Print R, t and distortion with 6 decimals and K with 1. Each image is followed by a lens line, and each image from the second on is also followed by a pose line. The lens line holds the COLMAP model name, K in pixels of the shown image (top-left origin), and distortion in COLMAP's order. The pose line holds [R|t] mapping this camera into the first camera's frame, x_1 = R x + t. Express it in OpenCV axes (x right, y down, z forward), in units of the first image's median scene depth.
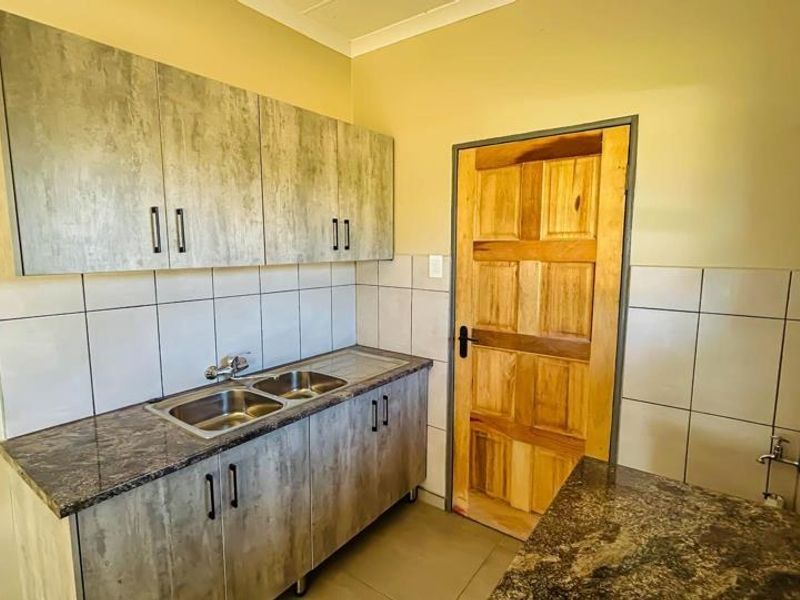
lens RADIAL K [[431.1, 0, 400.0], [0, 431.1, 300.0], [0, 0, 1]] dist [-0.000256, 0.000366]
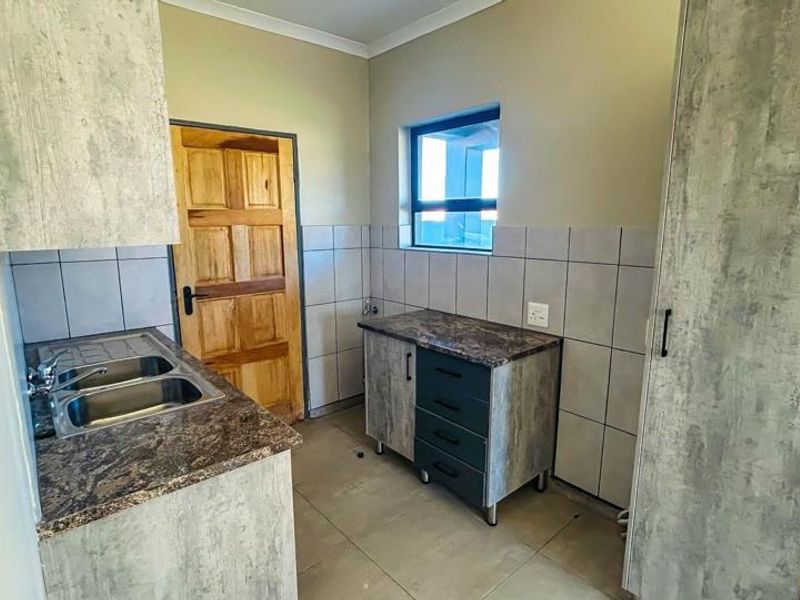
lens RADIAL K [[443.1, 0, 400.0], [0, 443.1, 300.0], [0, 0, 1]] dist [0.000509, -0.000038]
pose [[0.221740, -0.181384, 0.958087, -0.920738], [0.126873, 0.979561, 0.156086, -0.015337], [-0.966817, 0.086945, 0.240220, 0.212332]]
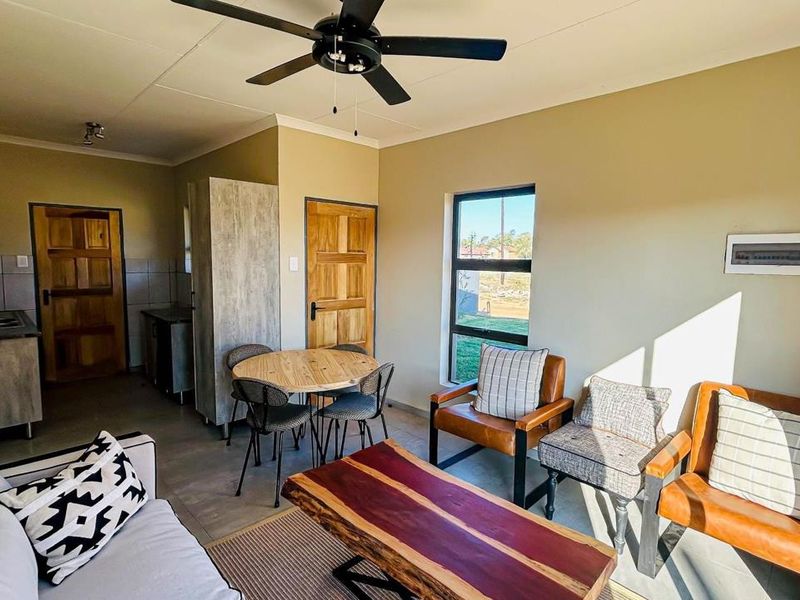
lens RADIAL K [[431.1, 0, 400.0], [0, 431.1, 300.0], [0, 0, 1]] dist [-0.000256, 0.000366]
pose [[0.169280, -0.099977, 0.980484, -1.770995], [0.109649, 0.990576, 0.082076, 0.140030], [-0.979450, 0.093616, 0.178647, -1.149993]]
